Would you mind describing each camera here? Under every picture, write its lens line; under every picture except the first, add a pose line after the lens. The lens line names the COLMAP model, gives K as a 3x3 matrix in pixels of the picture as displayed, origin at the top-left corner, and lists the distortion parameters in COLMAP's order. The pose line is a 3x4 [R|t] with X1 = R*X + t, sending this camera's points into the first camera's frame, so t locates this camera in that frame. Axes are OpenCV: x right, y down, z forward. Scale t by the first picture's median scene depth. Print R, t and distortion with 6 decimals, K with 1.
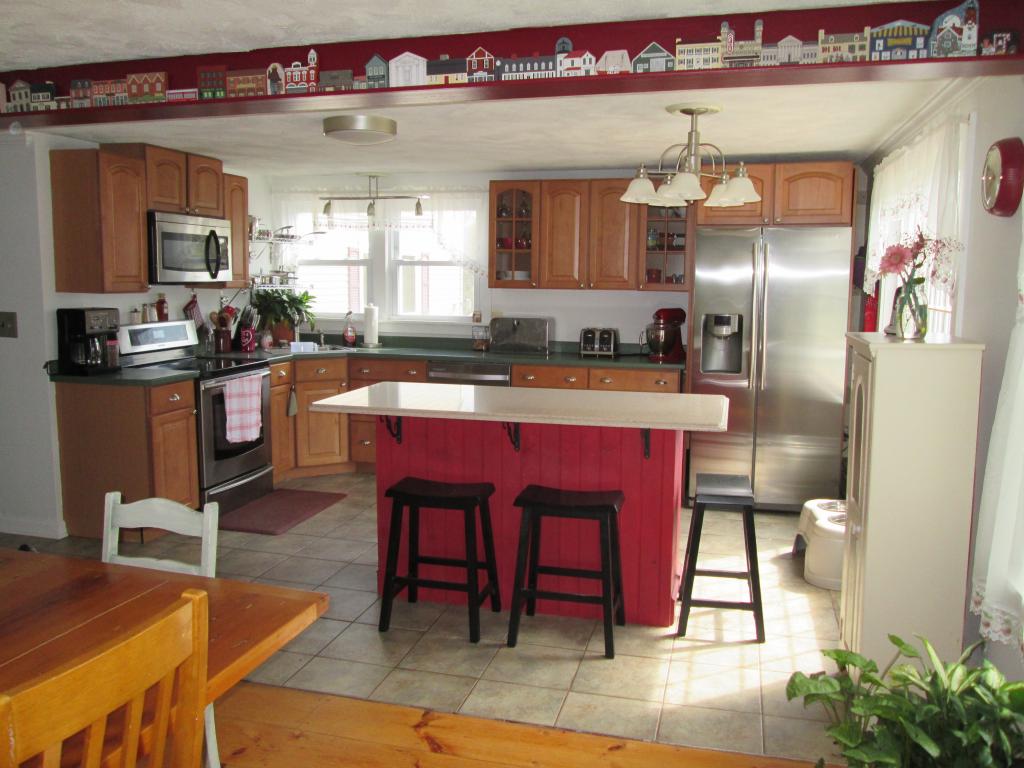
lens RADIAL K [[851.7, 0, 512.0], [0, 851.7, 384.0], [0, 0, 1]] dist [-0.055029, 0.039777]
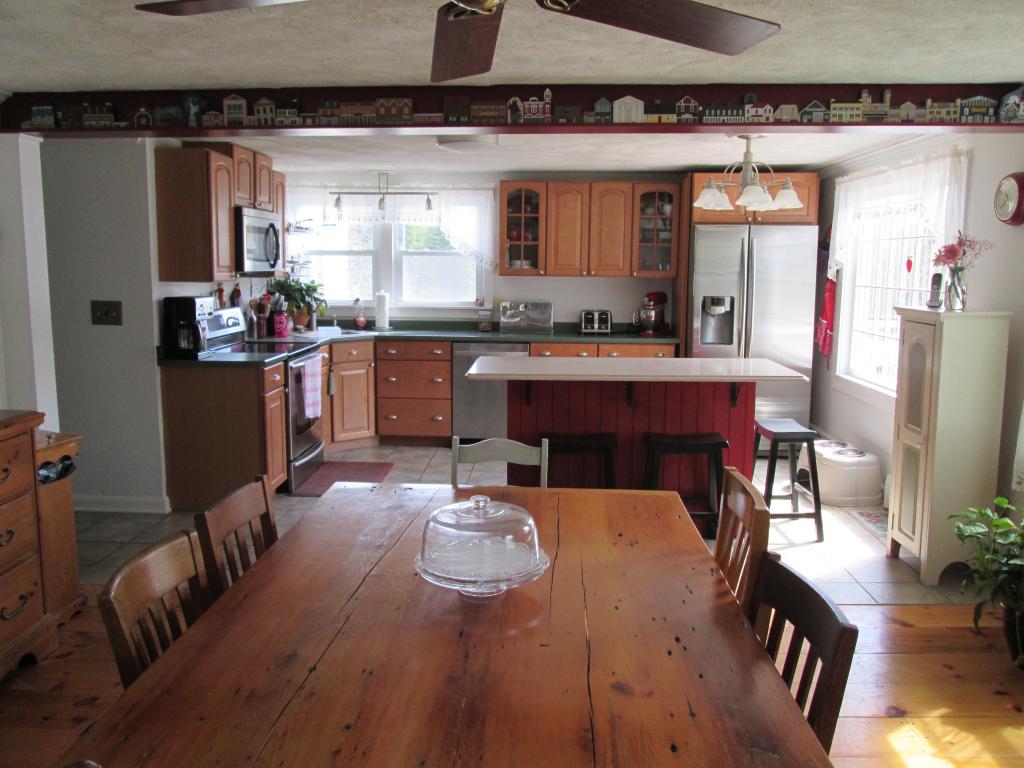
lens RADIAL K [[851.7, 0, 512.0], [0, 851.7, 384.0], [0, 0, 1]] dist [-0.055029, 0.039777]
pose [[0.975962, -0.033043, 0.215420, -0.516839], [0.029831, 0.999390, 0.018146, 0.021597], [-0.215888, -0.011284, 0.976353, -0.214597]]
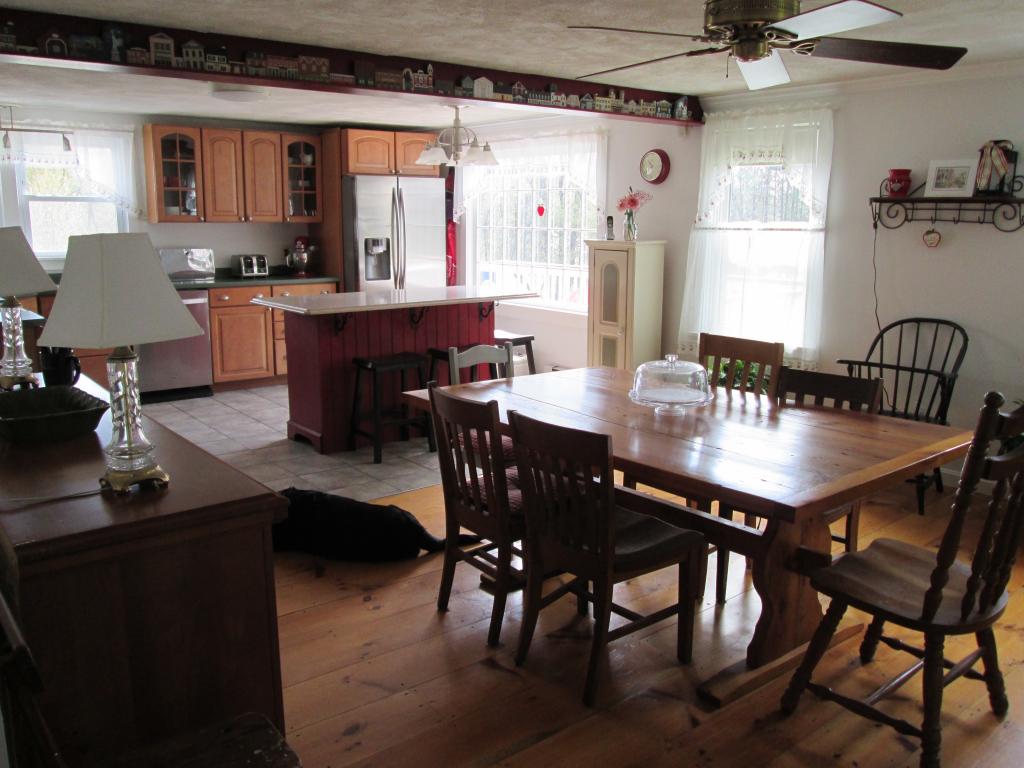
lens RADIAL K [[862.4, 0, 512.0], [0, 862.4, 384.0], [0, 0, 1]] dist [-0.042228, 0.013393]
pose [[0.589024, -0.158625, 0.792395, -1.333052], [0.099518, 0.987321, 0.123670, 0.004839], [-0.801965, 0.006013, 0.597341, -0.055380]]
